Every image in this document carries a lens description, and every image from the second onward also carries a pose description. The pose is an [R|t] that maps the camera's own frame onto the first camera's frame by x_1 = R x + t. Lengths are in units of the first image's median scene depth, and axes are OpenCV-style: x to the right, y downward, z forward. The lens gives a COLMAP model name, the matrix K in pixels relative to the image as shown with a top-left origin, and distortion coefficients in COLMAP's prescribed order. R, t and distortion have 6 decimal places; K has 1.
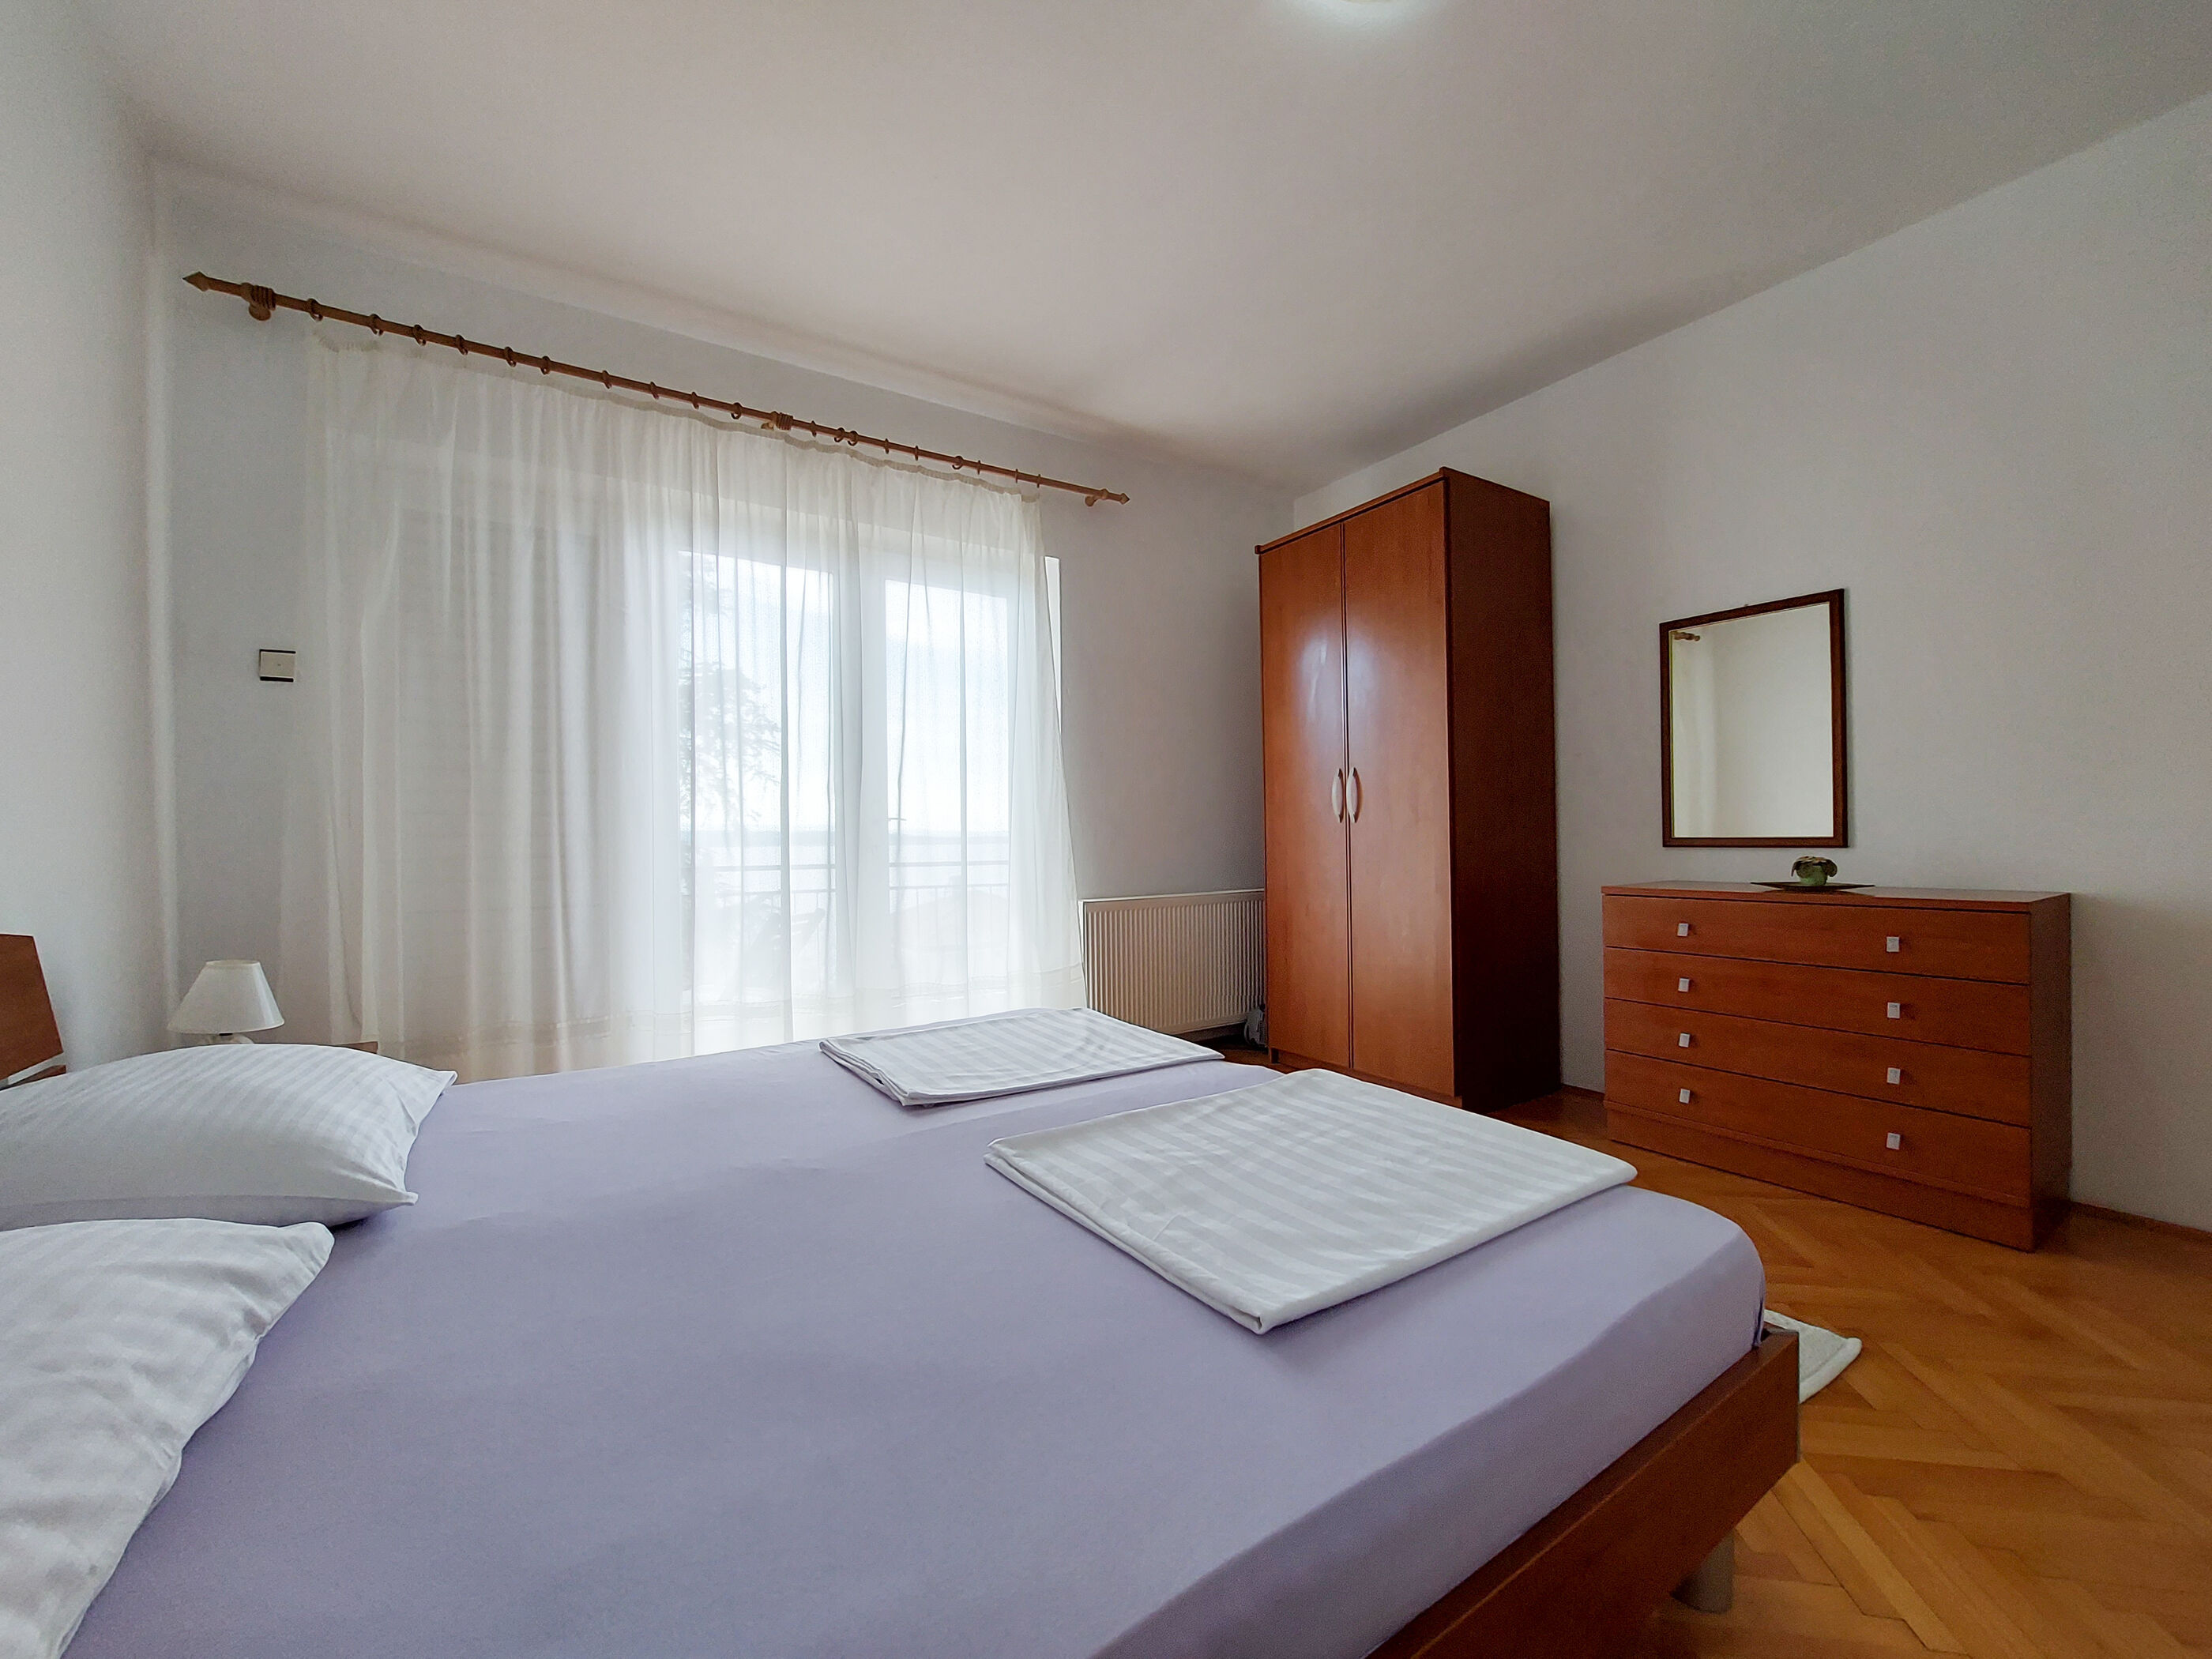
lens RADIAL K [[888.5, 0, 1100.9], [0, 888.5, 830.3], [0, 0, 1]] dist [-0.004116, -0.000590]
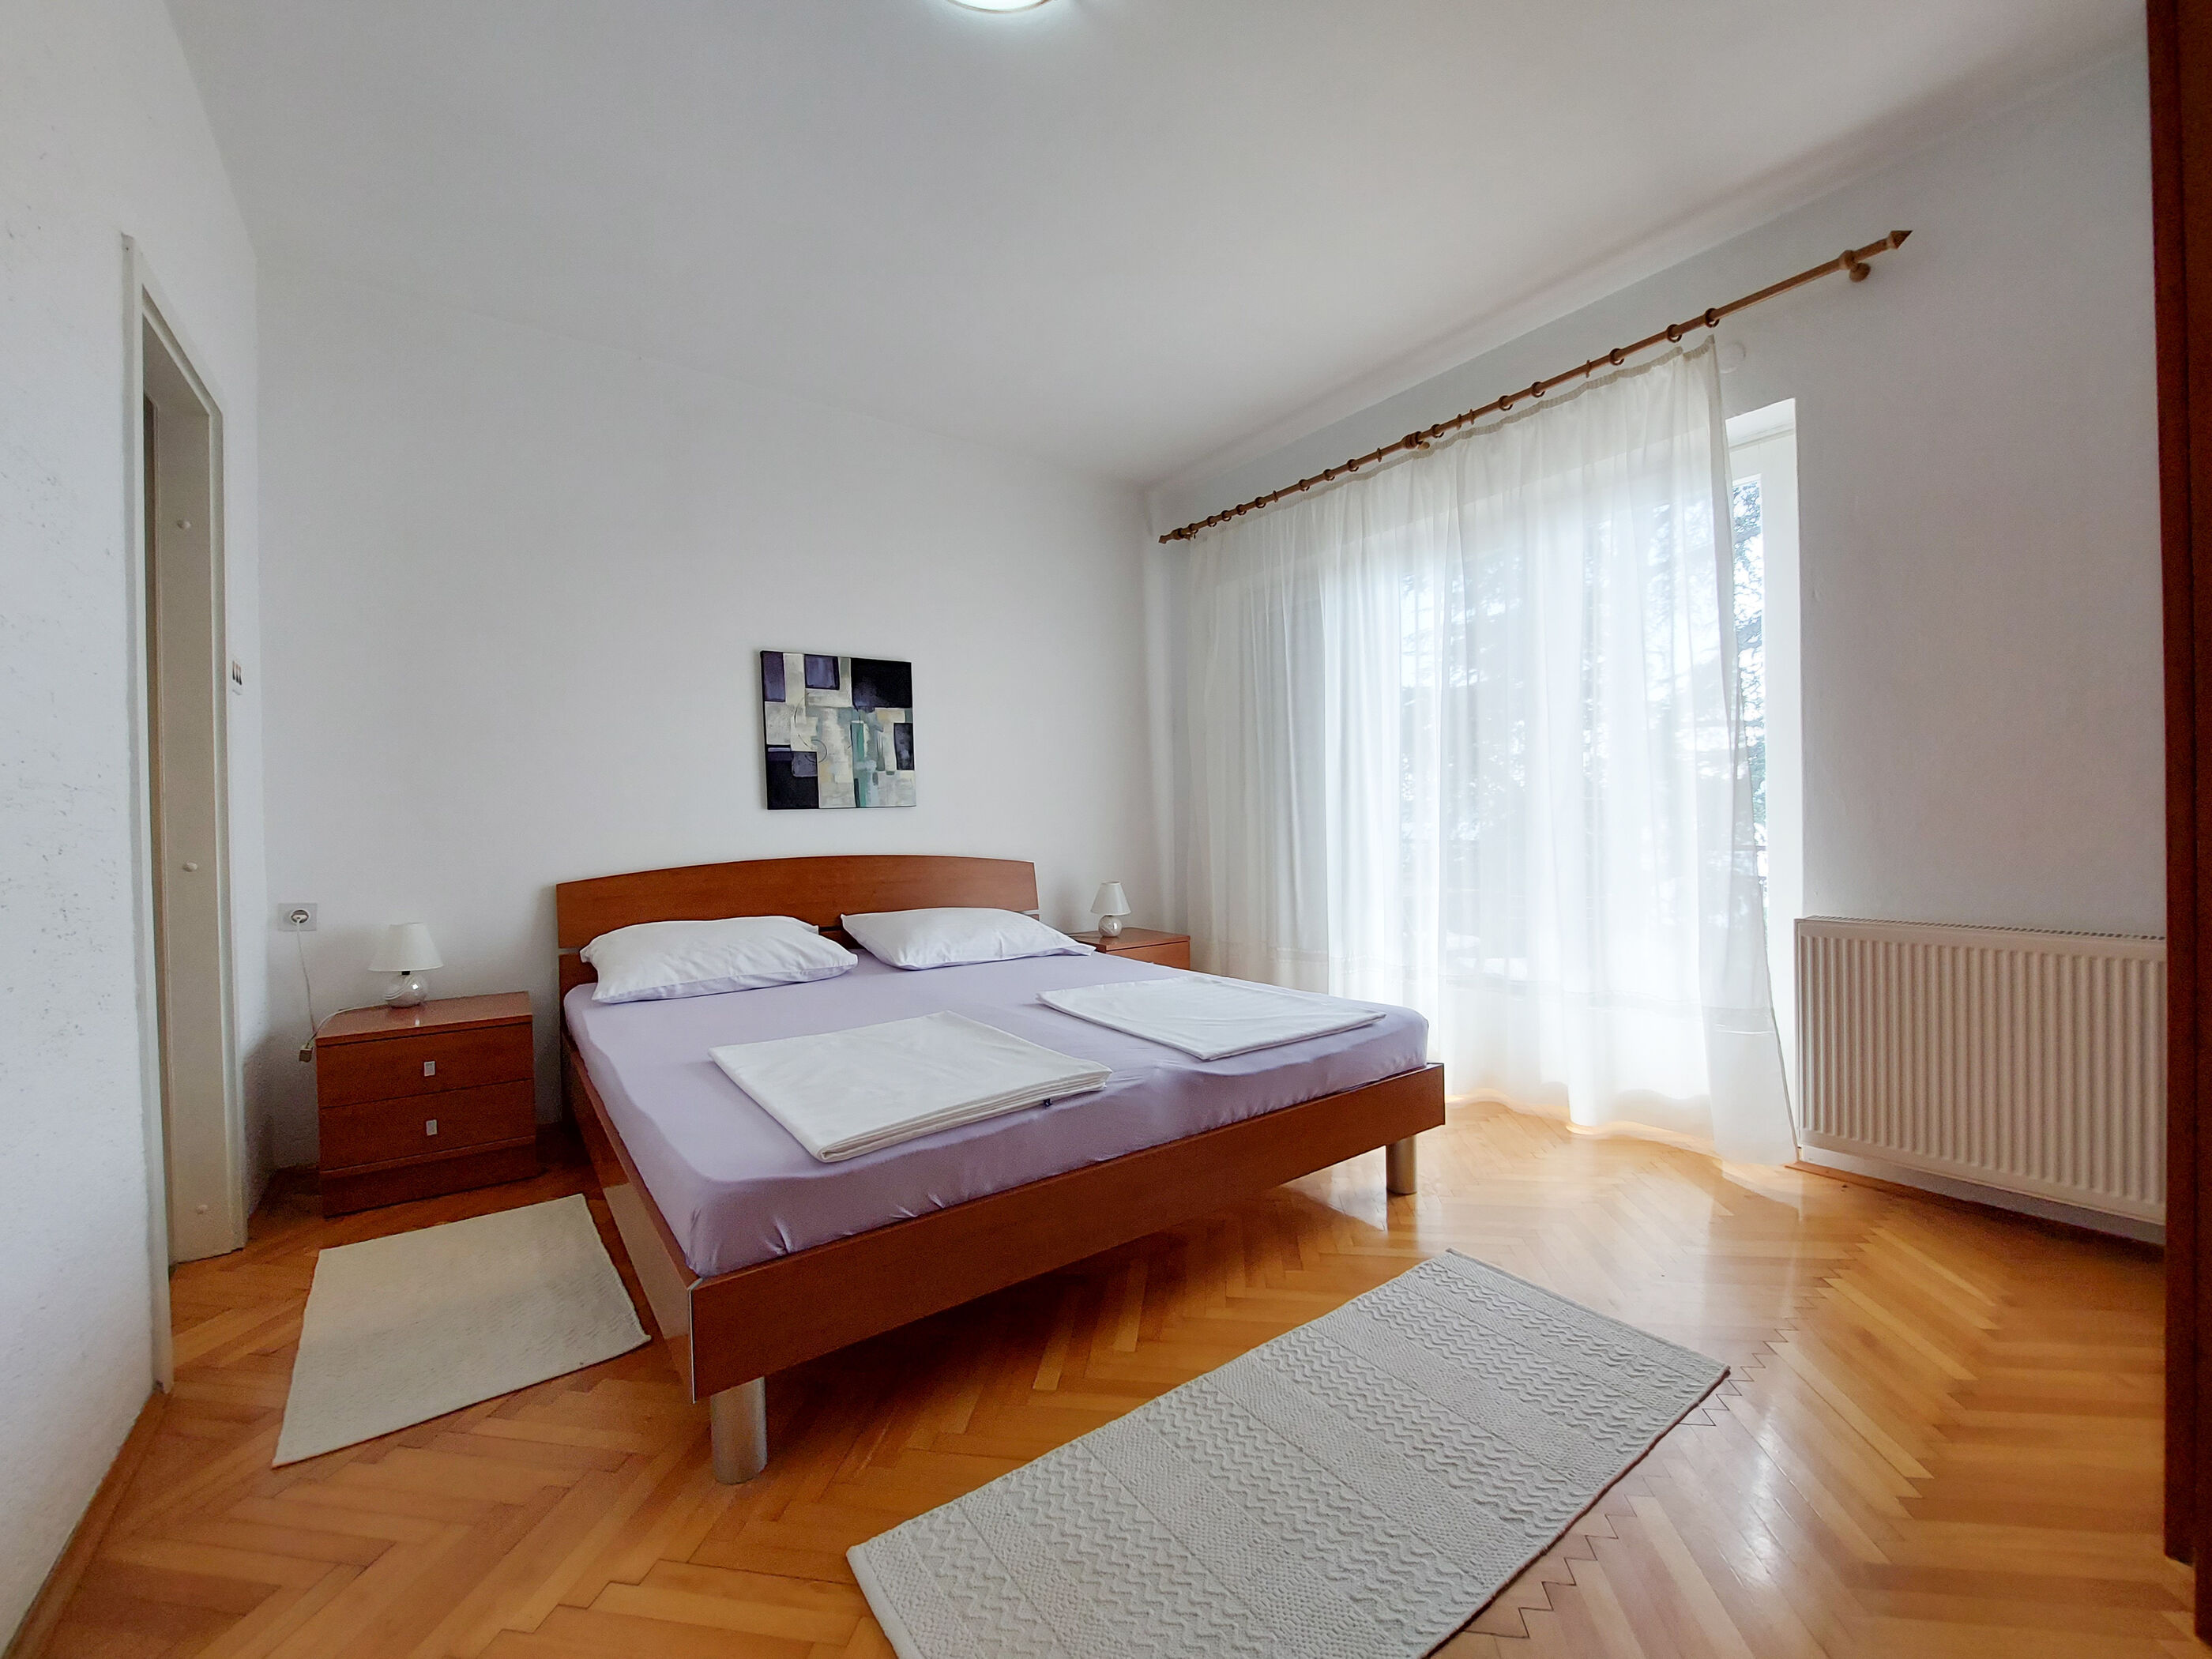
lens RADIAL K [[888.5, 0, 1100.9], [0, 888.5, 830.3], [0, 0, 1]] dist [-0.004116, -0.000590]
pose [[0.046672, 0.027948, -0.998519, 0.633276], [0.028348, 0.999169, 0.029291, -0.019867], [0.998508, -0.029673, 0.045841, 0.476872]]
